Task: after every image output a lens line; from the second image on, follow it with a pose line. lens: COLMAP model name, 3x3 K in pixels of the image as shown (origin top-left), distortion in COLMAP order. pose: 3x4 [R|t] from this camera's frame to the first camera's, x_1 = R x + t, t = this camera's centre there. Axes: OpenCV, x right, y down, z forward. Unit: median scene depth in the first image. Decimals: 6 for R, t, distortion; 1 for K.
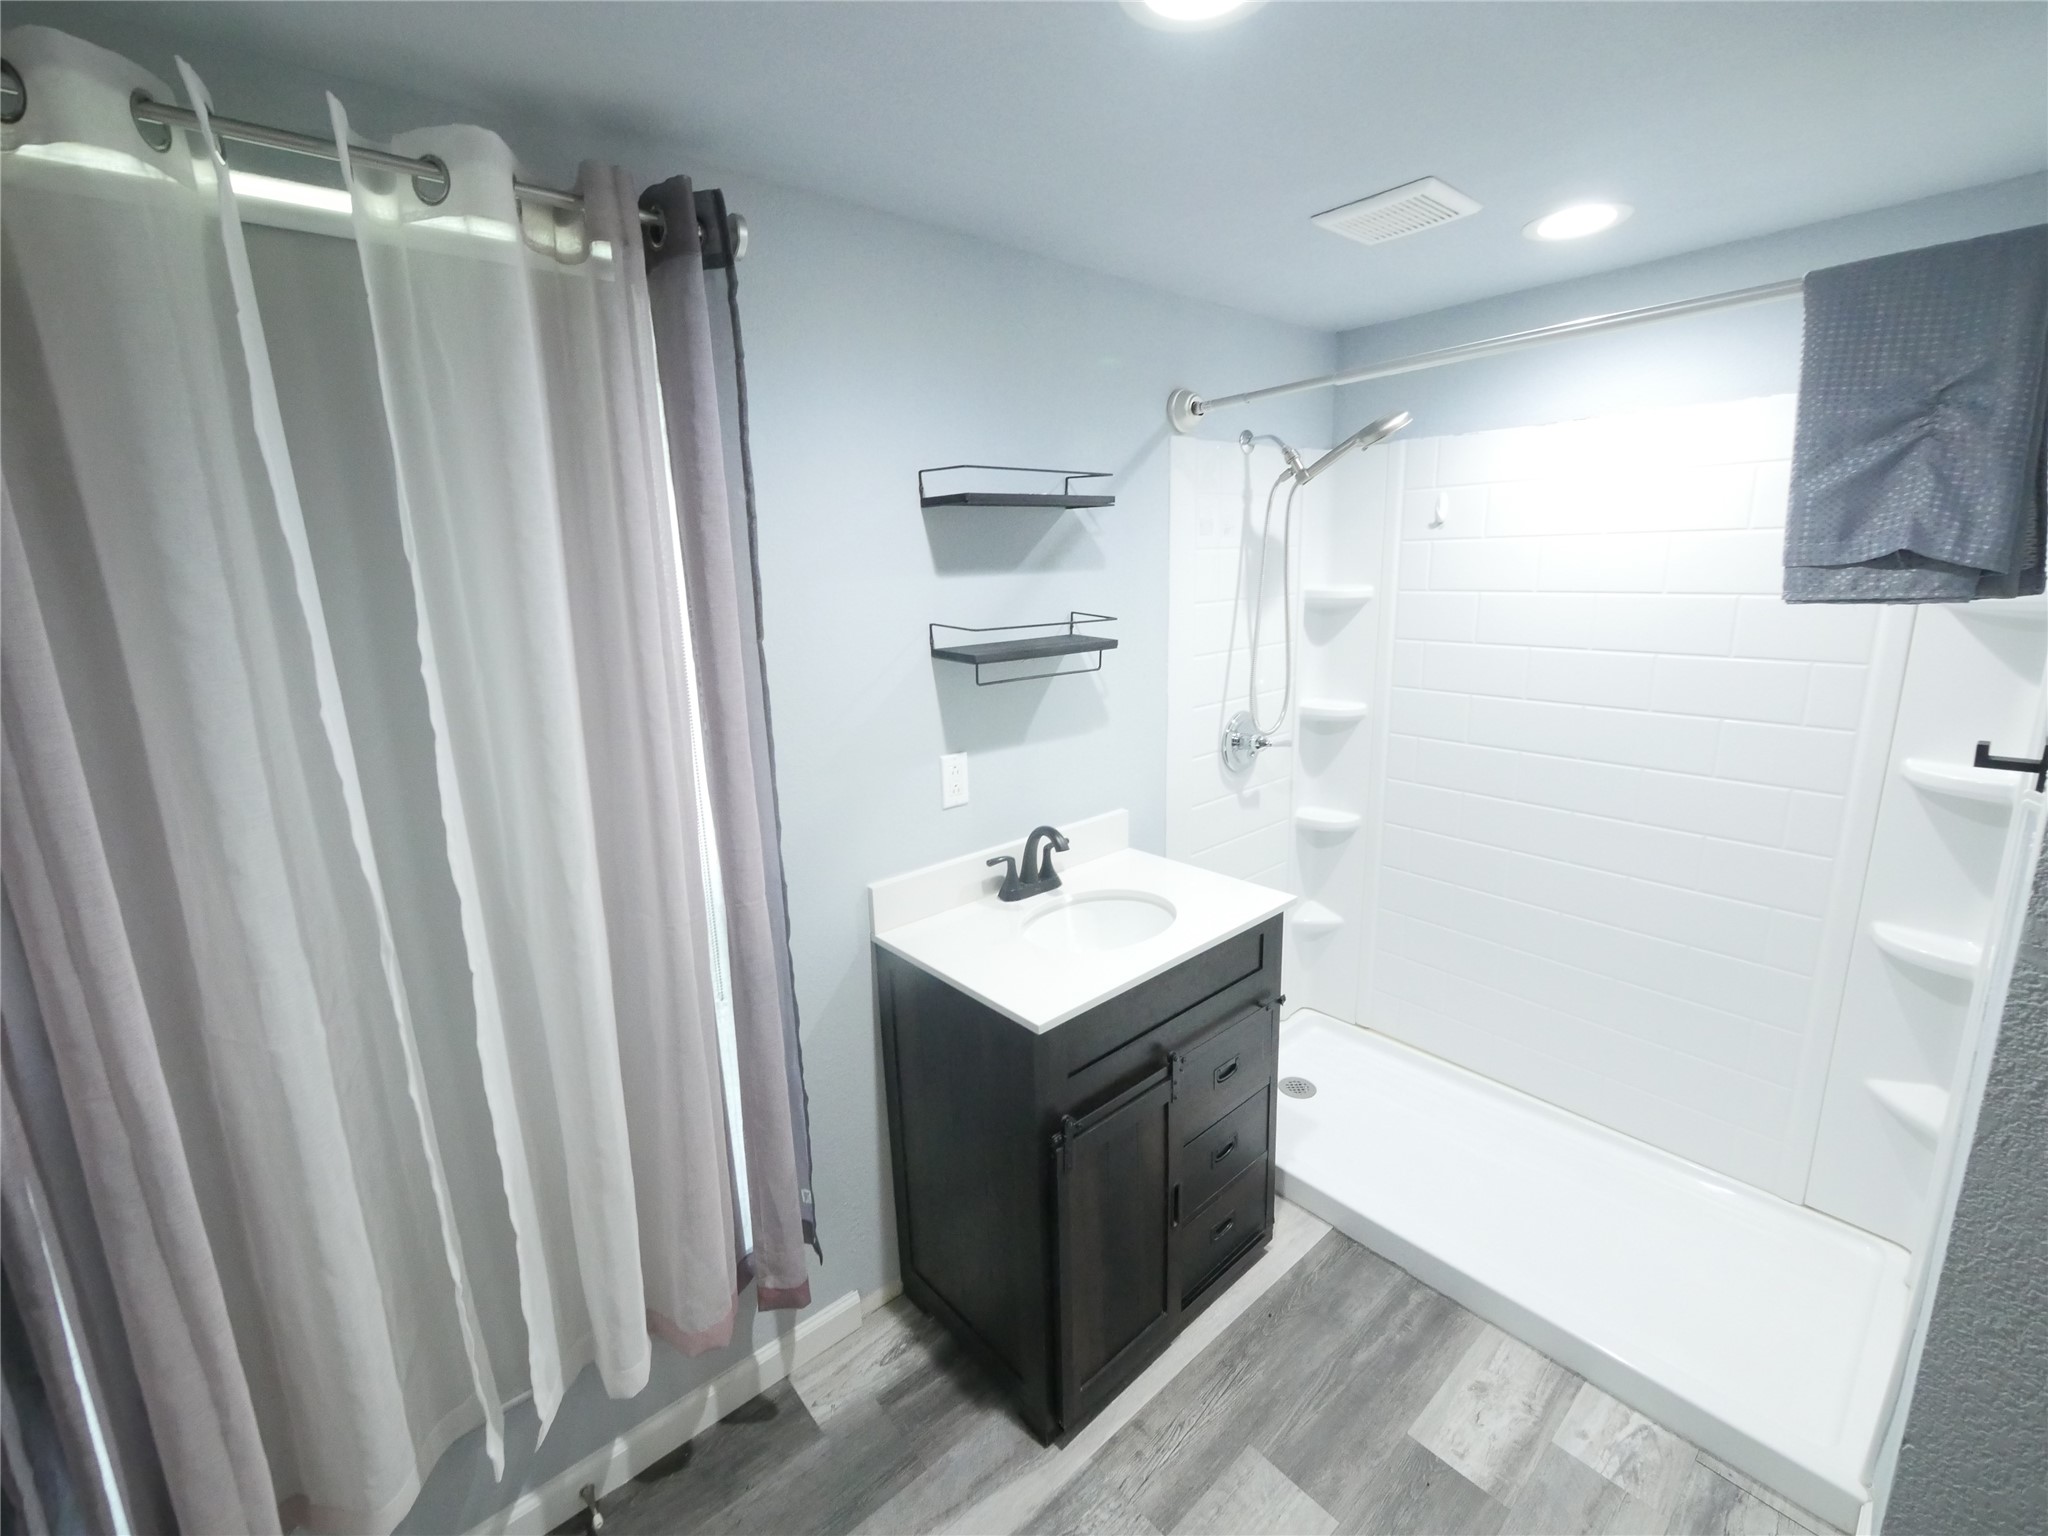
lens RADIAL K [[861.3, 0, 1013.3], [0, 861.3, 748.0], [0, 0, 1]] dist [-0.006592, 0.000634]
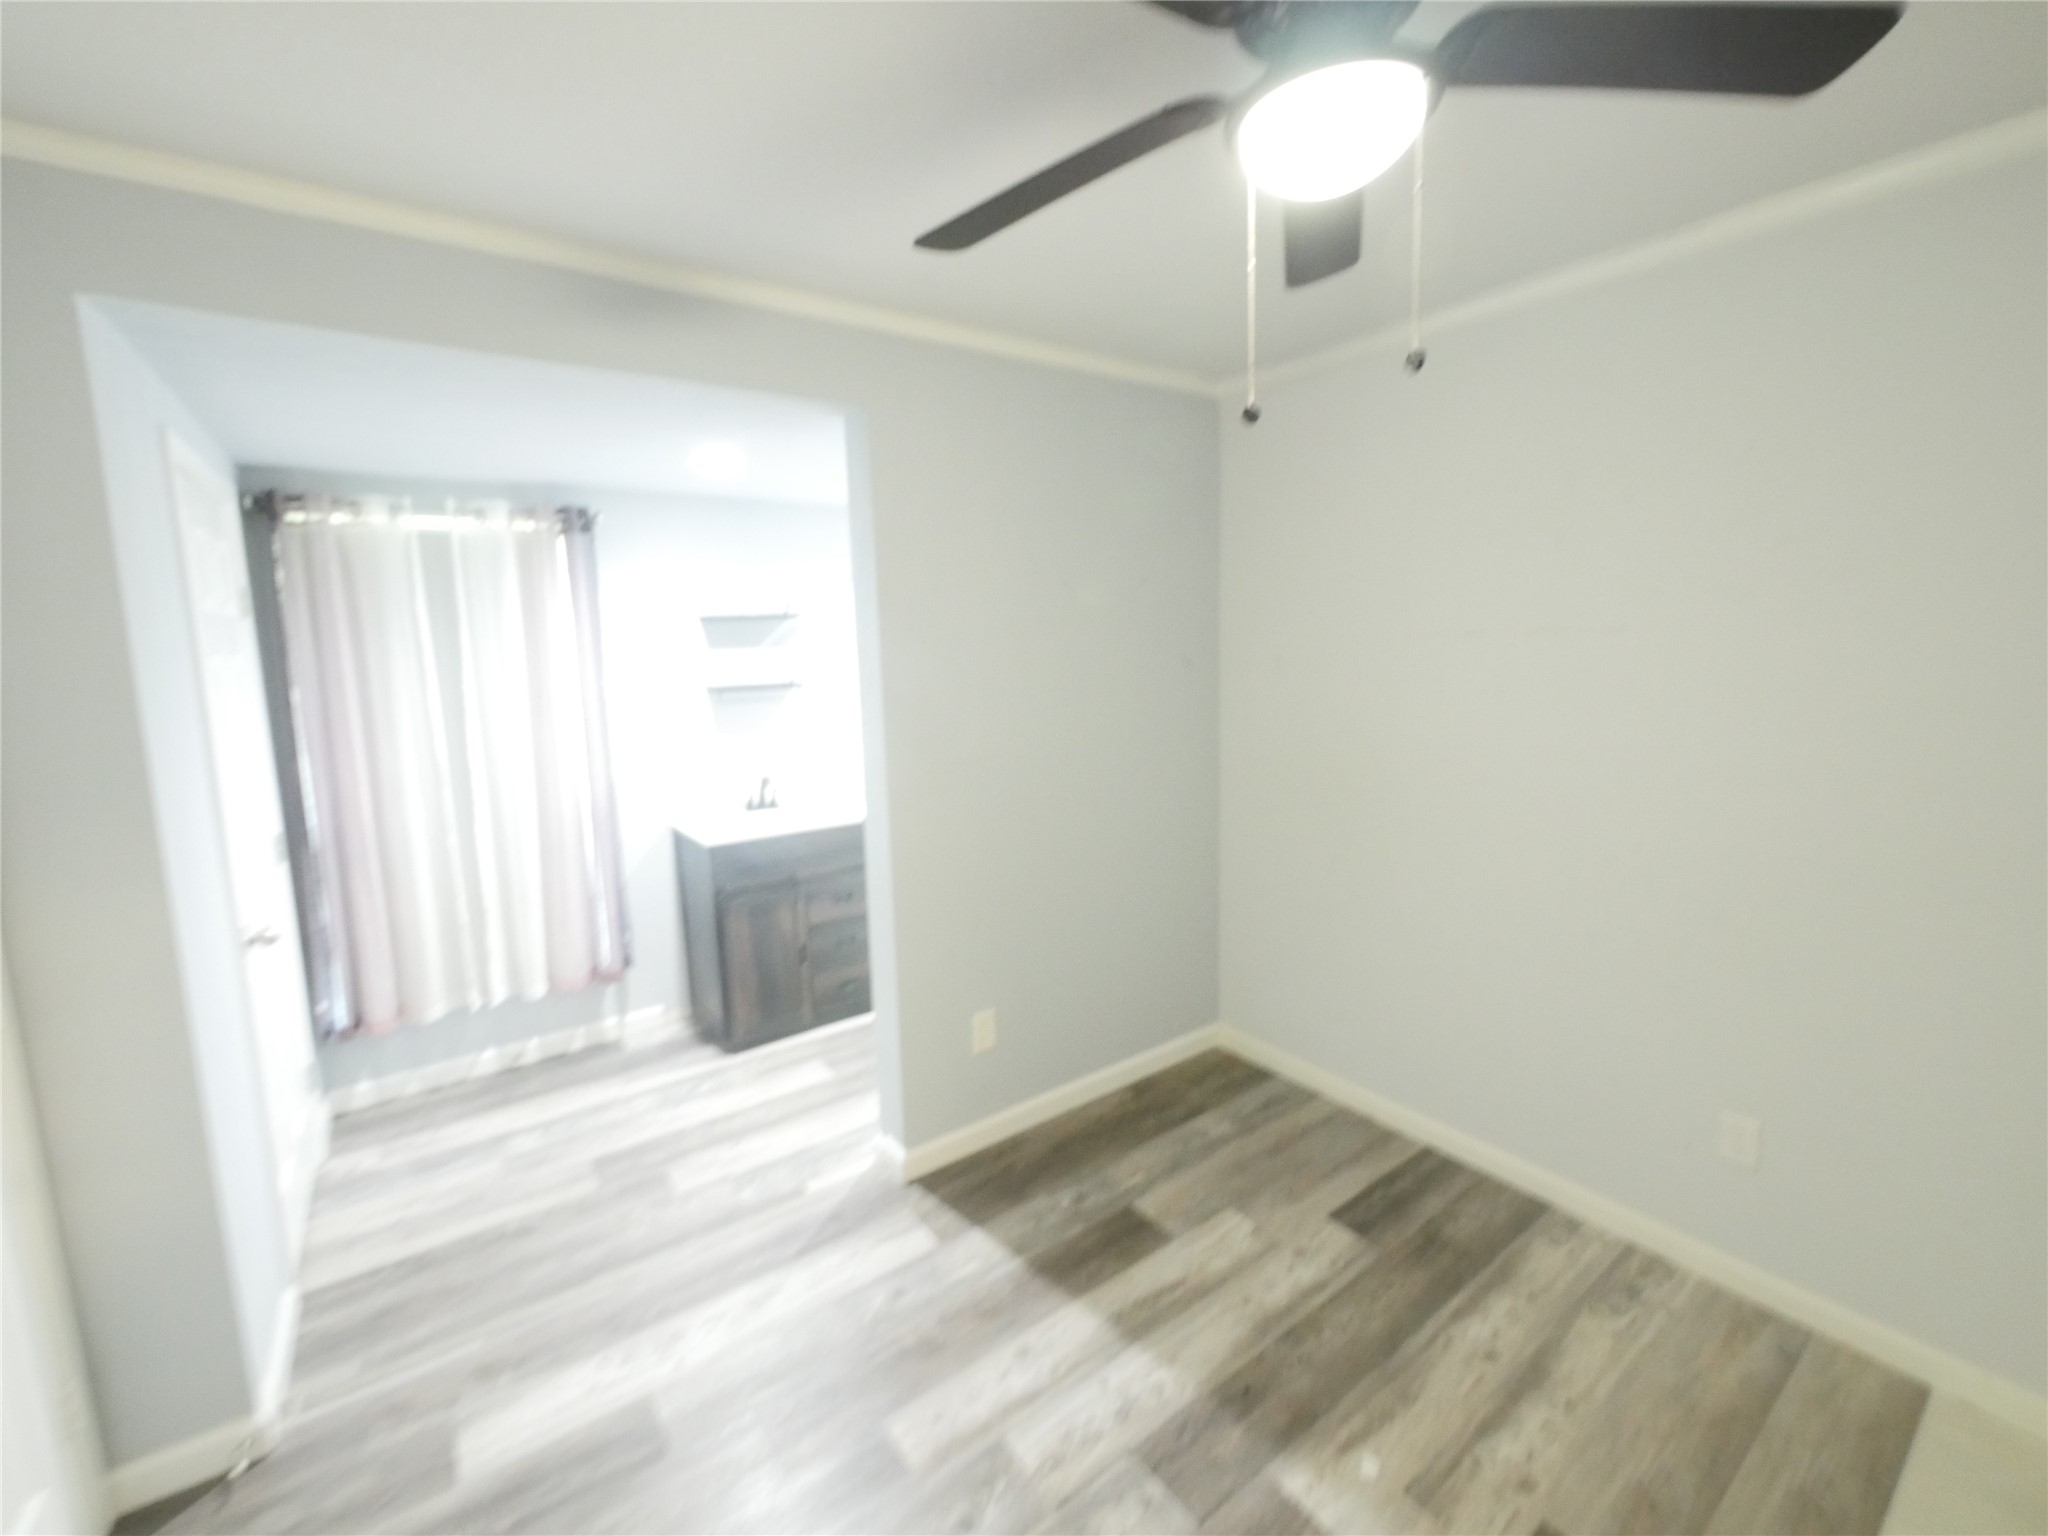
lens RADIAL K [[861.3, 0, 1026.2], [0, 861.3, 767.8], [0, 0, 1]] dist [-0.006592, 0.000634]
pose [[0.998066, 0.016436, -0.059959, 1.147667], [-0.020791, 0.997133, -0.072752, 0.308213], [0.058591, 0.073858, 0.995546, -1.454843]]
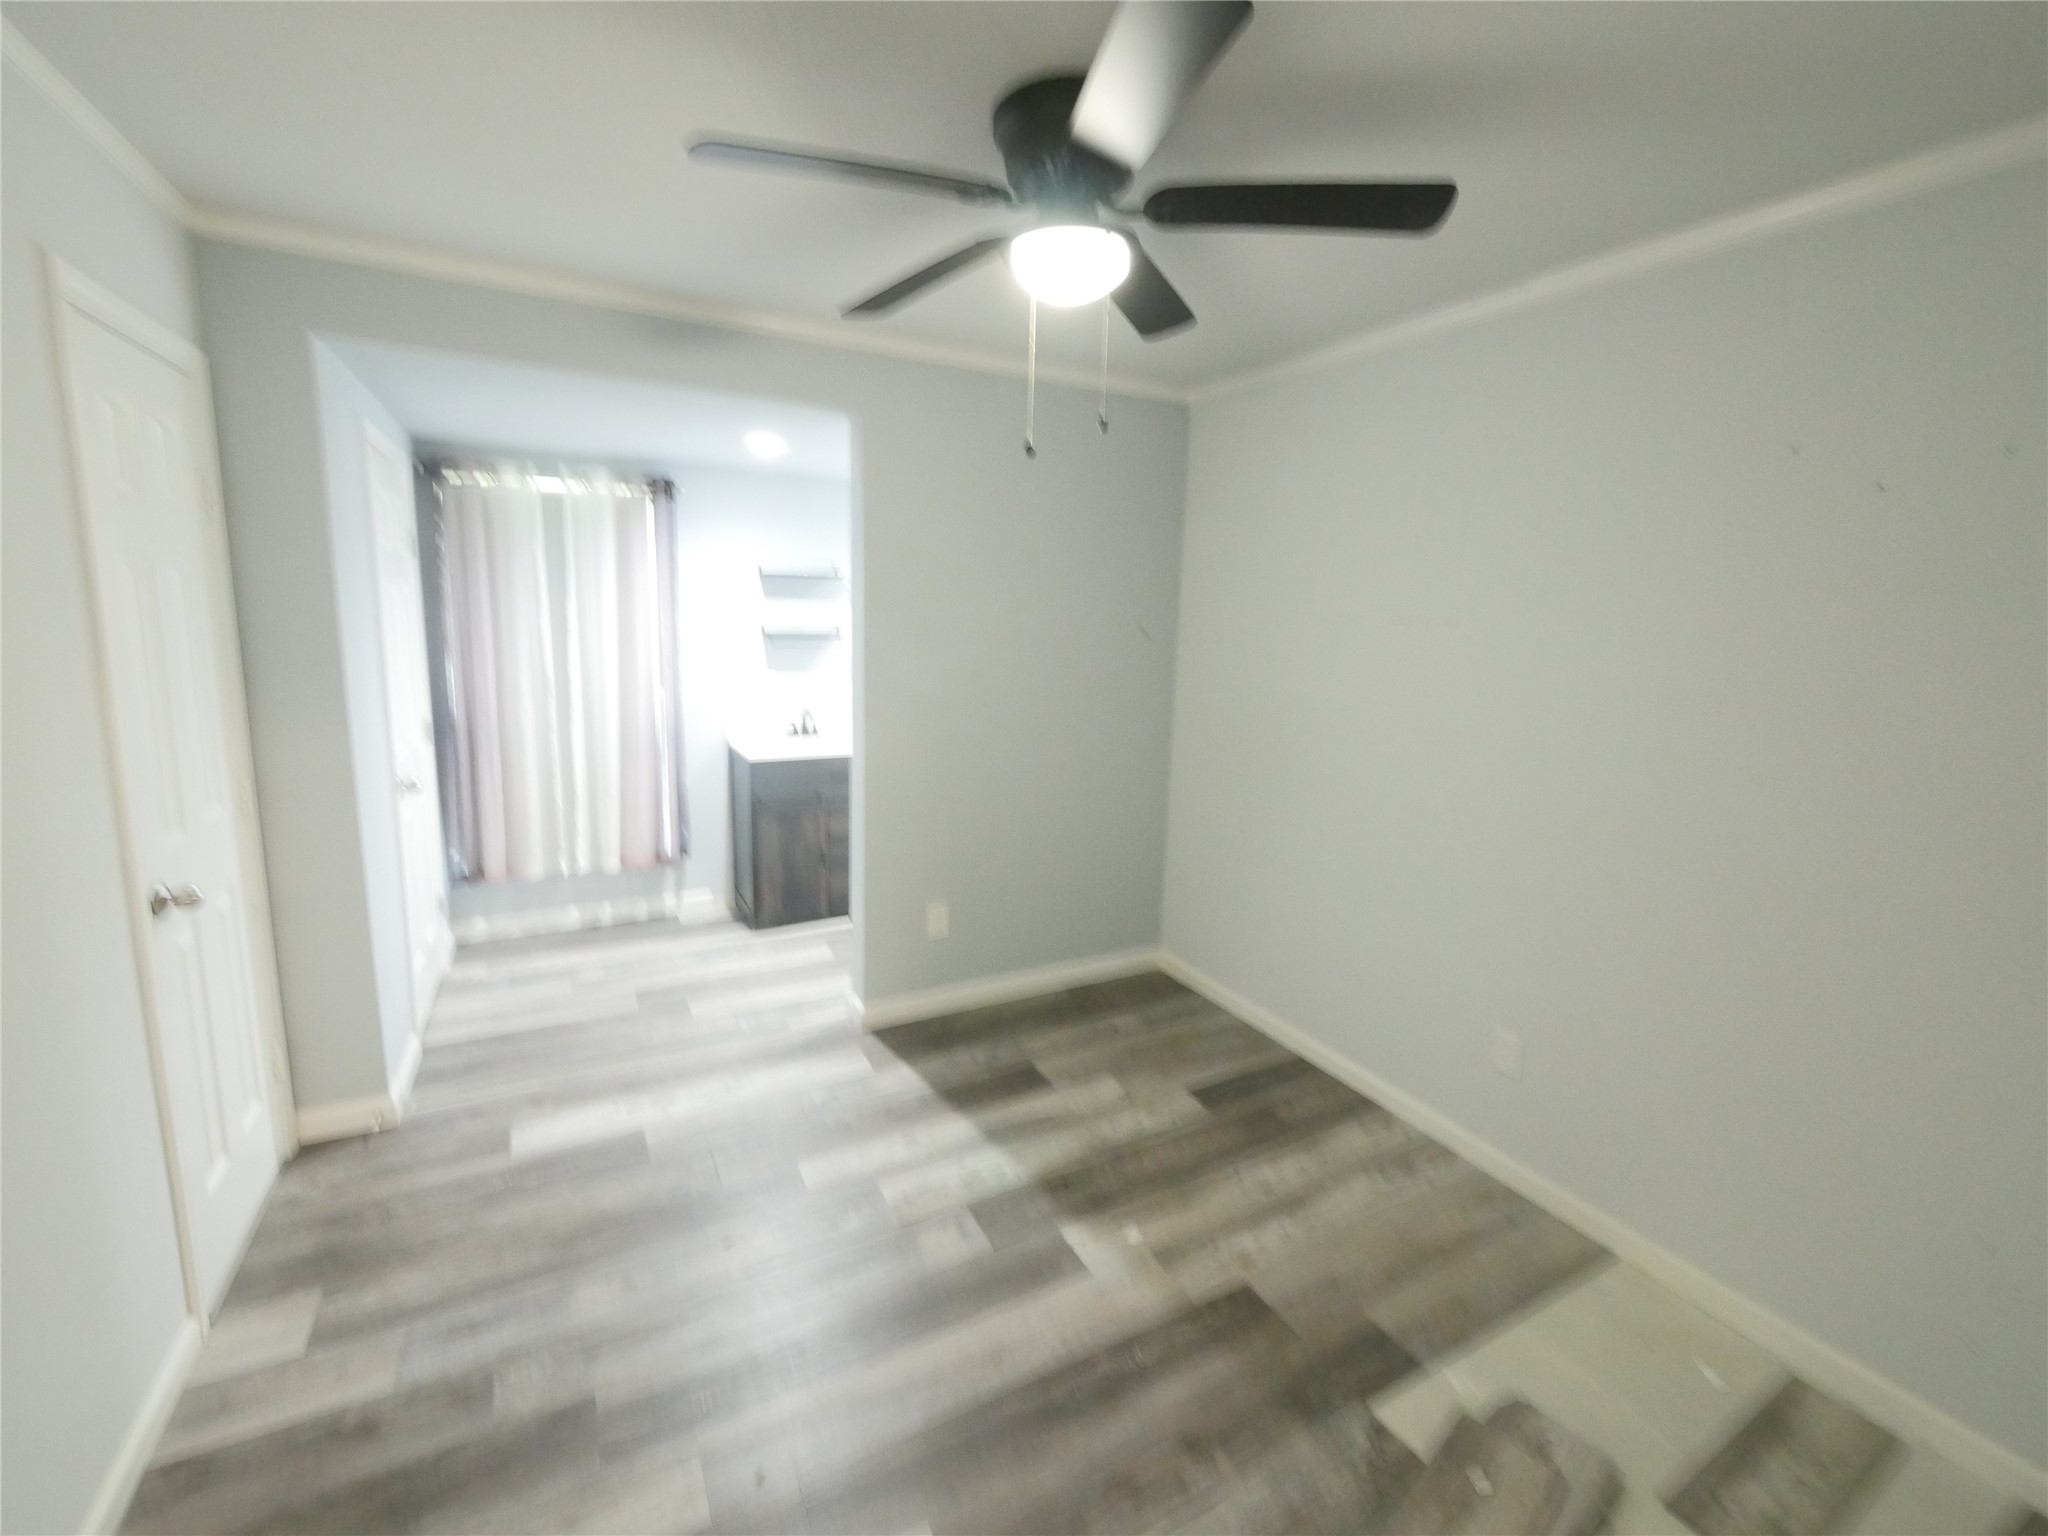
lens RADIAL K [[861.3, 0, 1029.8], [0, 861.3, 769.7], [0, 0, 1]] dist [-0.006592, 0.000634]
pose [[0.979091, 0.097798, -0.178371, 1.636012], [-0.104734, 0.994052, -0.029872, 0.399136], [0.174388, 0.047929, 0.983510, -1.864369]]
